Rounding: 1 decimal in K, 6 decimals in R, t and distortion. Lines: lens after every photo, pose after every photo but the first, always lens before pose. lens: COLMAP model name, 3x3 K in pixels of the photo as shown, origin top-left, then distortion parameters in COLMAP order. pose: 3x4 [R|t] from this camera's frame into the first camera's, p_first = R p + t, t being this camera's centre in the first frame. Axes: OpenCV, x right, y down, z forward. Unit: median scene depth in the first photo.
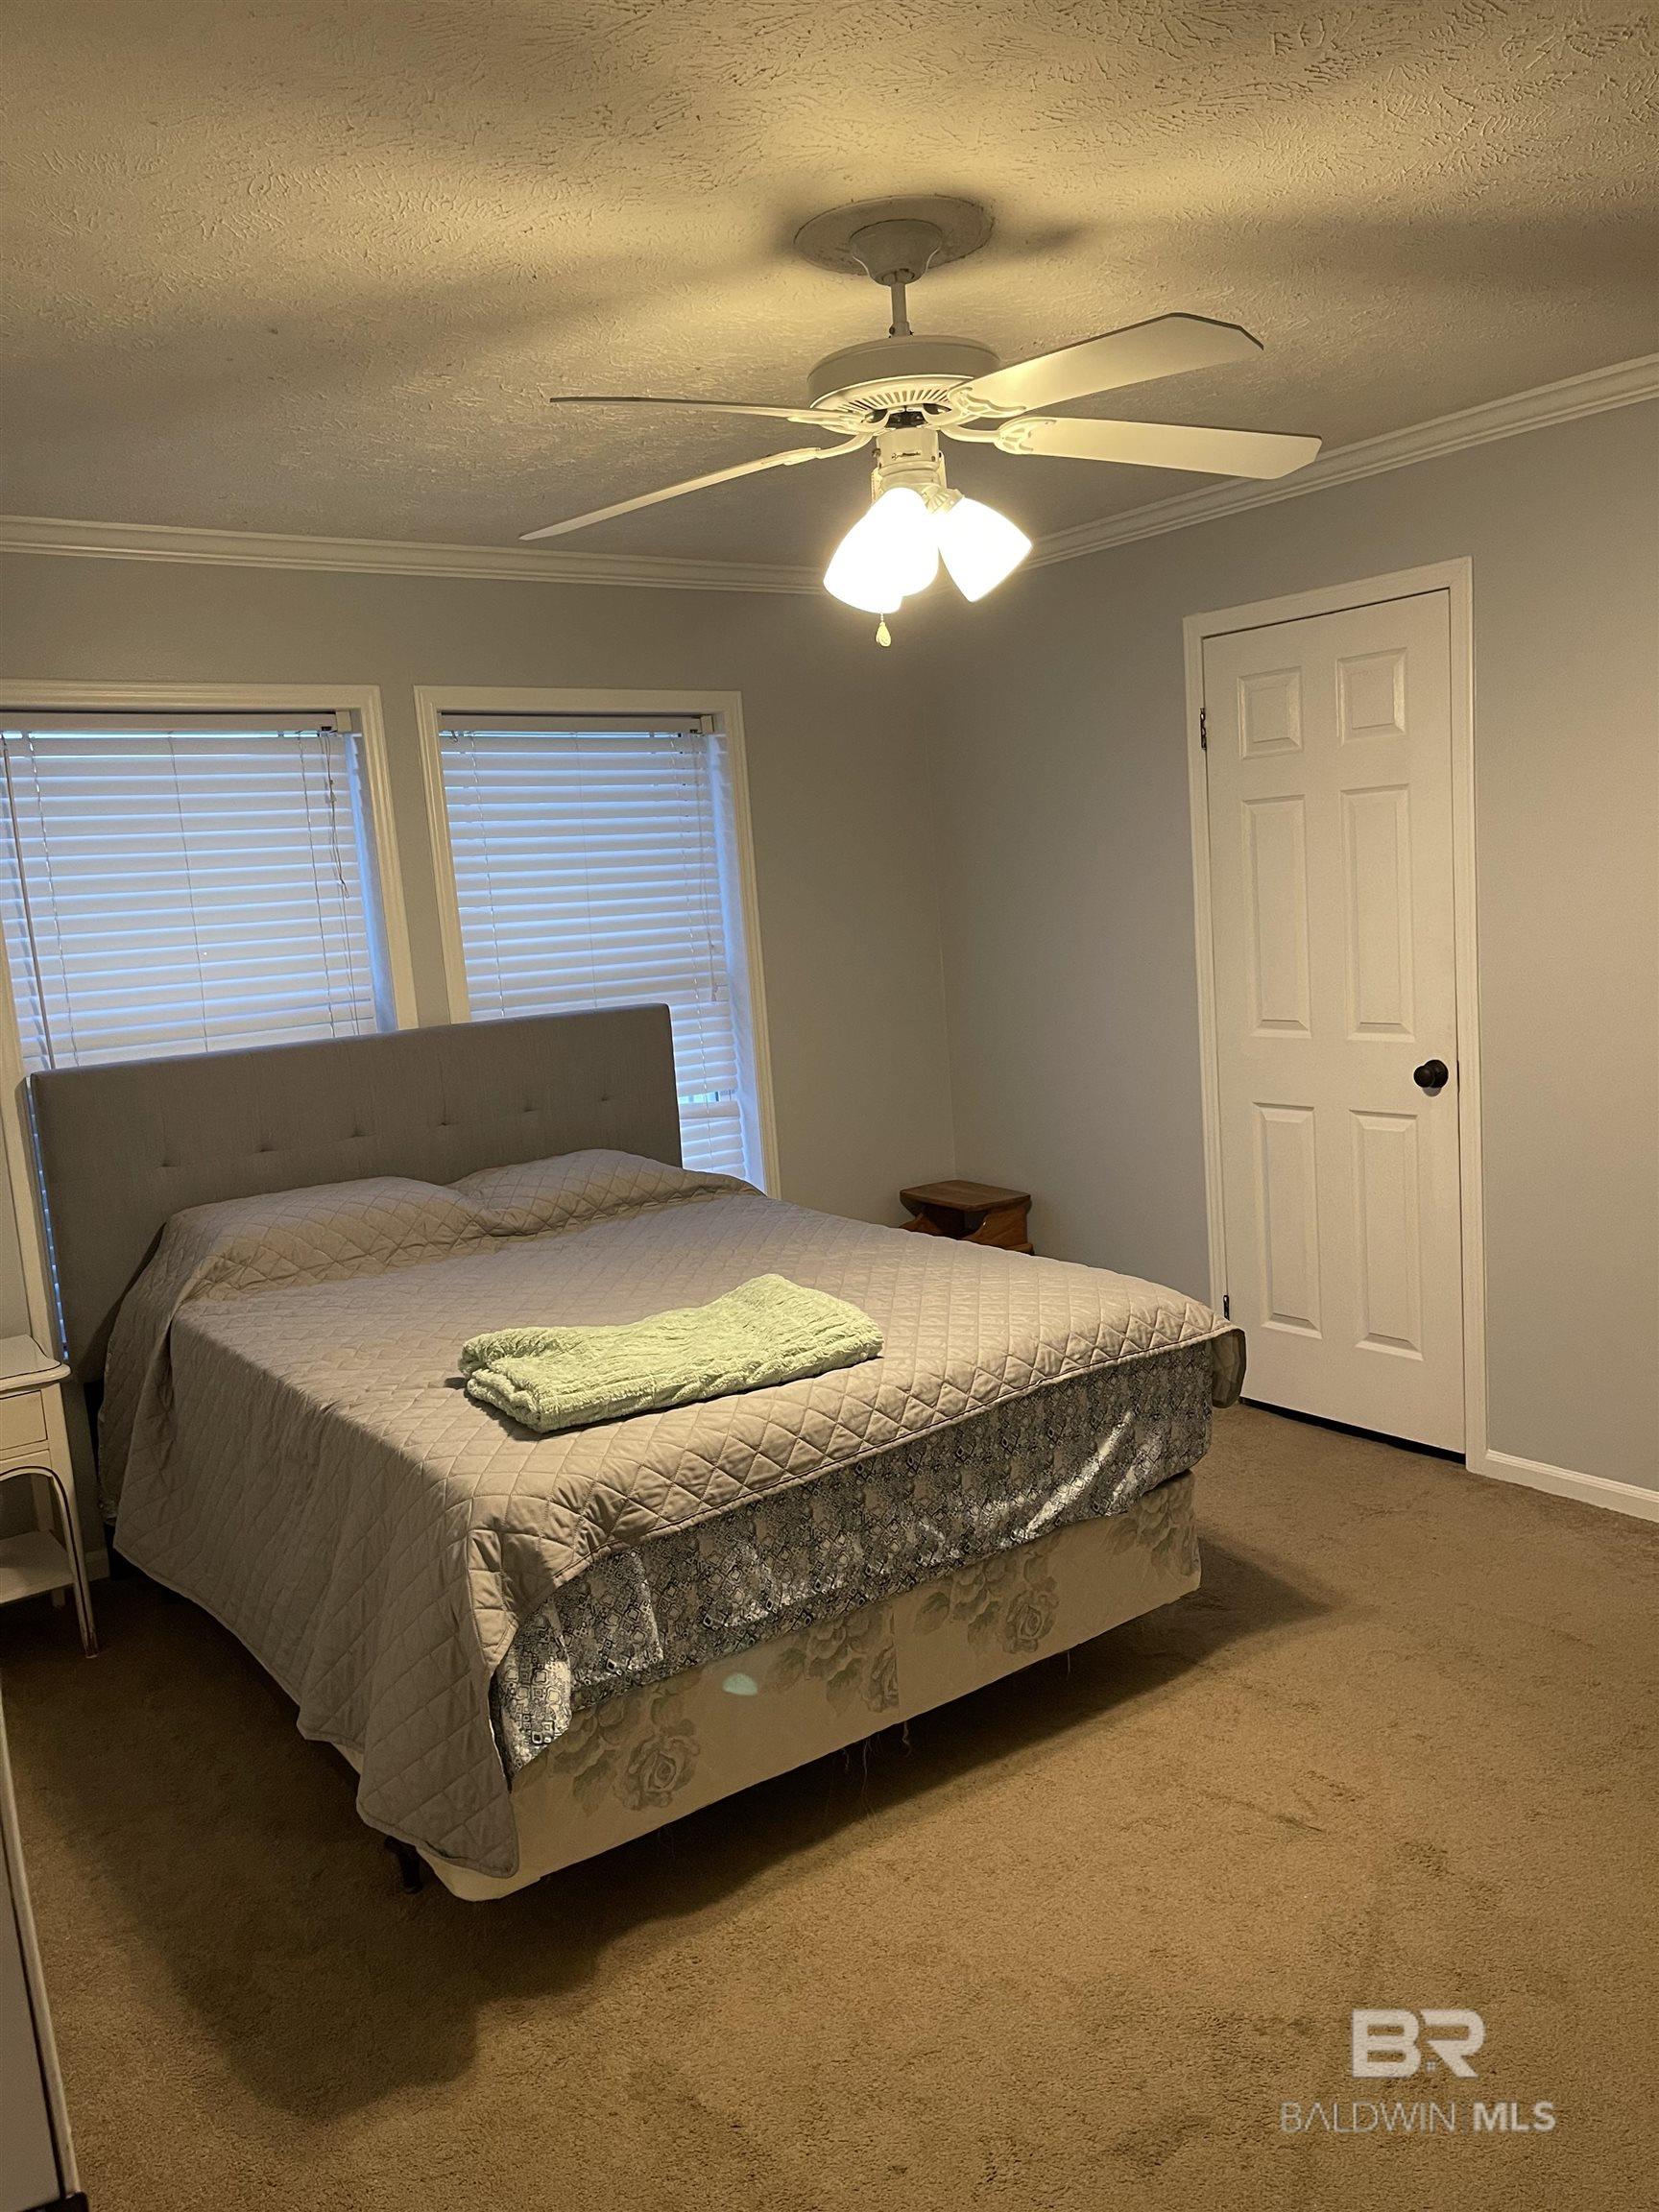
lens RADIAL K [[1671.4, 0, 831.6], [0, 1671.4, 1117.4], [0, 0, 1]] dist [0.031481, -0.004505]
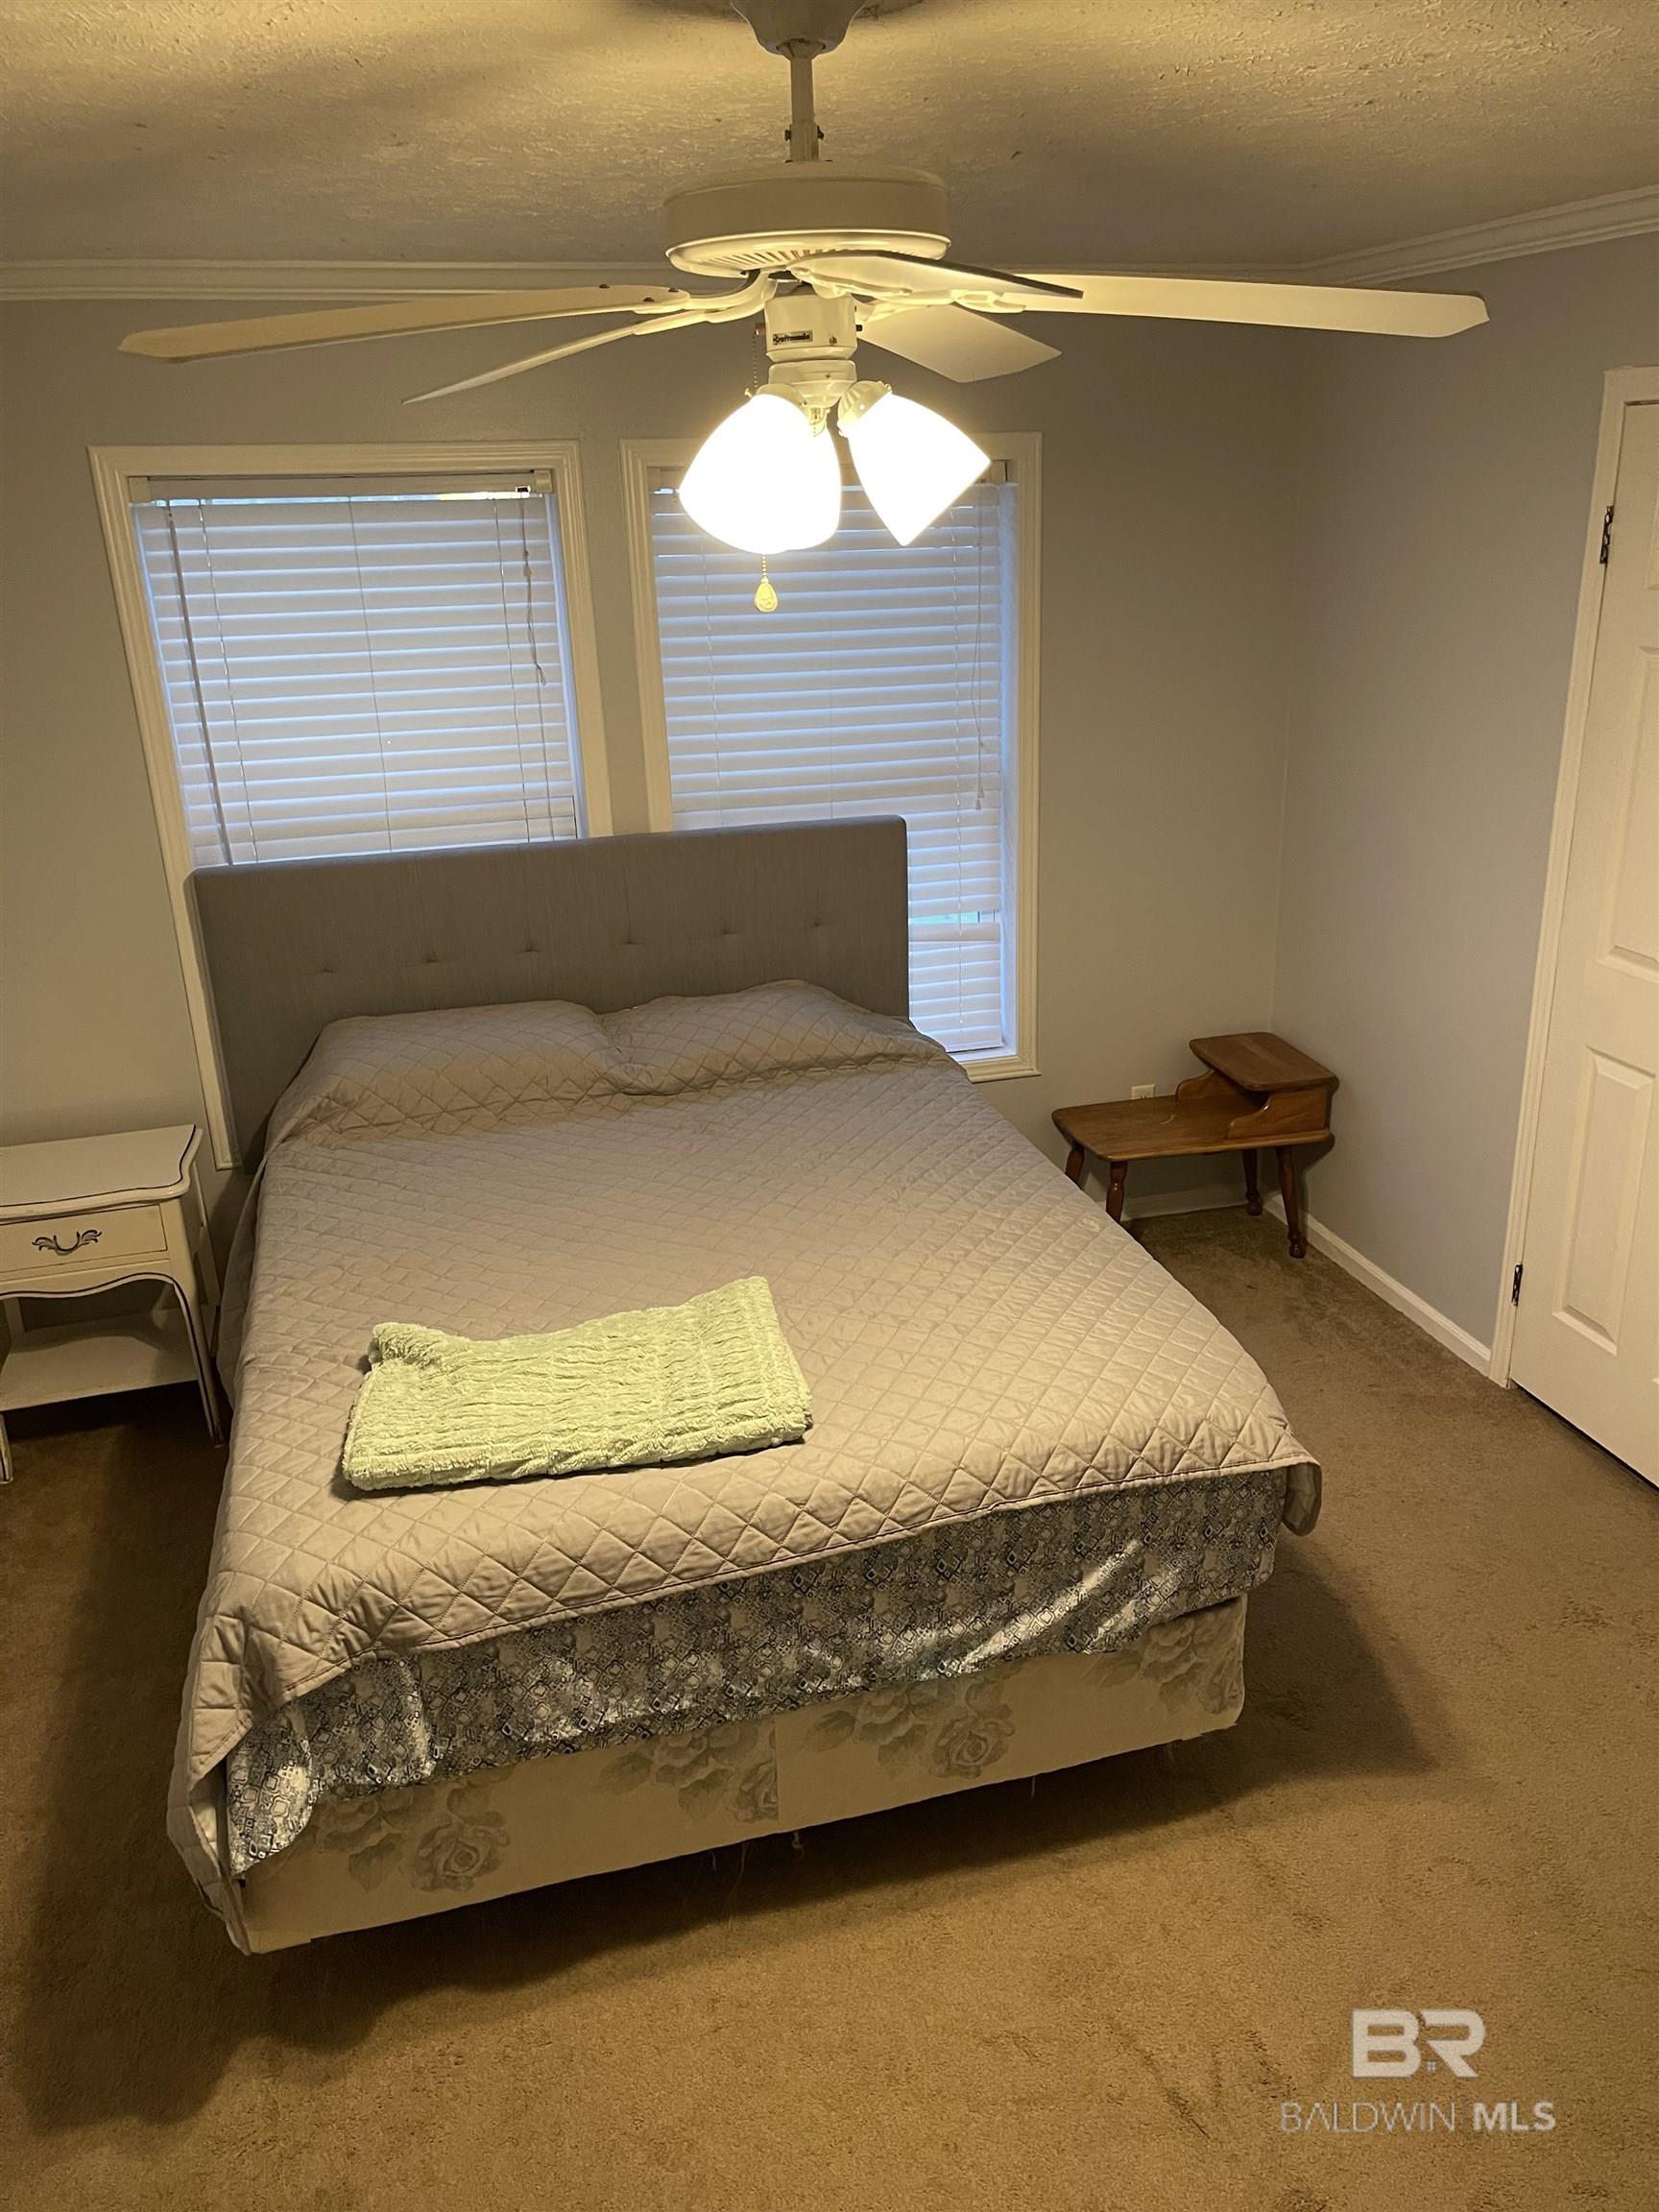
lens RADIAL K [[1673.1, 0, 842.6], [0, 1673.1, 1101.7], [0, 0, 1]] dist [0.021861, 0.007323]
pose [[0.936910, 0.161127, -0.310222, 0.294366], [-0.087312, 0.967173, 0.238649, -0.233200], [0.338491, -0.196507, 0.920222, 0.285684]]
